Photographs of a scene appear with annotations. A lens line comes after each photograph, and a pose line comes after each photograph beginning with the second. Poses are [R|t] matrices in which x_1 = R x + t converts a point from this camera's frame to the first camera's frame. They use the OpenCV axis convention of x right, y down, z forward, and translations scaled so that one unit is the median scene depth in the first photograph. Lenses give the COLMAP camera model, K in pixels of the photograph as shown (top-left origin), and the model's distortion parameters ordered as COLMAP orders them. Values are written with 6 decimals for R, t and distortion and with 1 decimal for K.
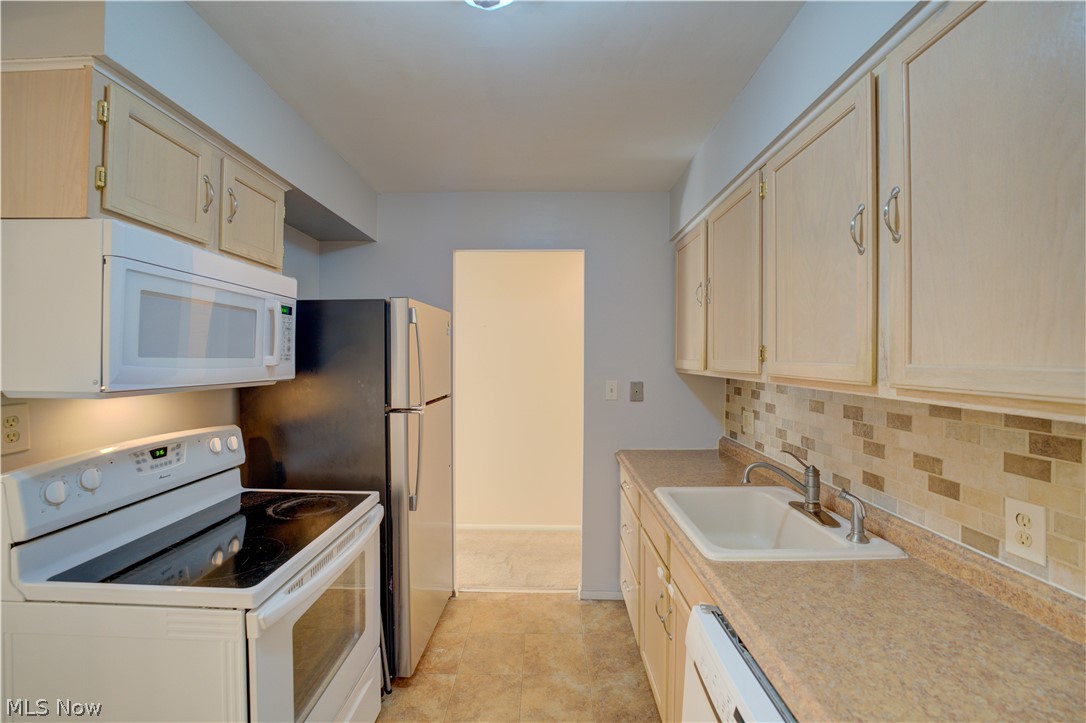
lens RADIAL K [[438.9, 0, 538.9], [0, 438.9, 362.0], [0, 0, 1]] dist [-0.022087, 0.001160]
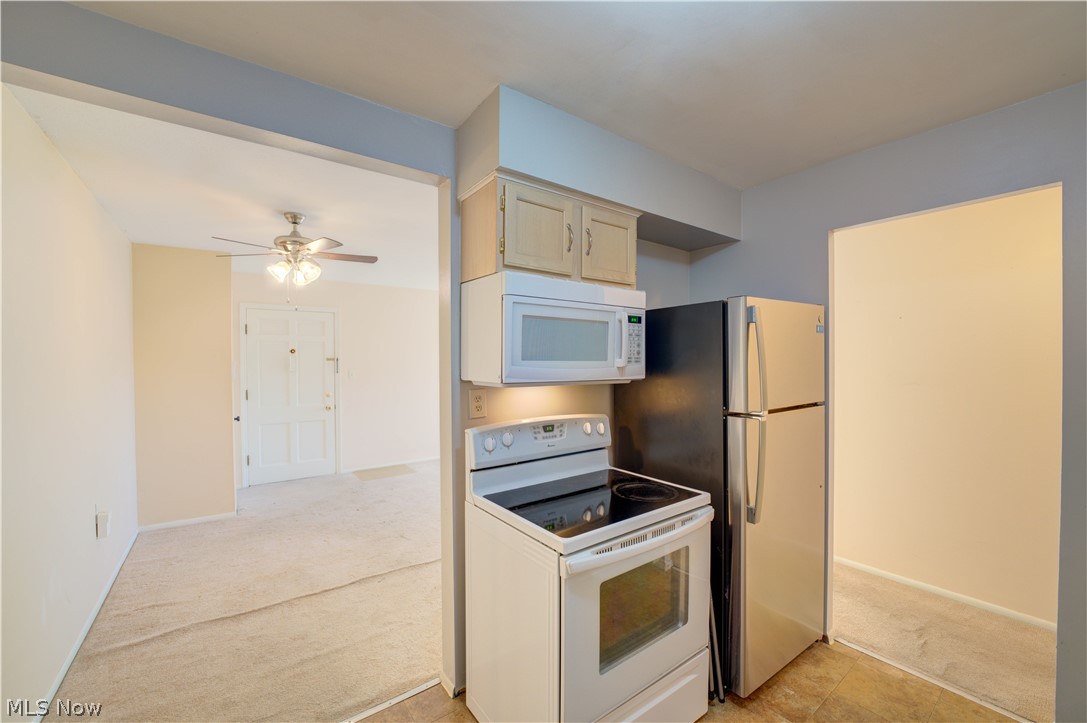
lens RADIAL K [[440.5, 0, 549.0], [0, 440.5, 364.2], [0, 0, 1]] dist [-0.017323, 0.001513]
pose [[0.616148, 0.001080, -0.787630, 0.202302], [-0.000578, 0.999999, 0.000919, -0.000394], [0.787630, -0.000111, 0.616148, 0.089754]]
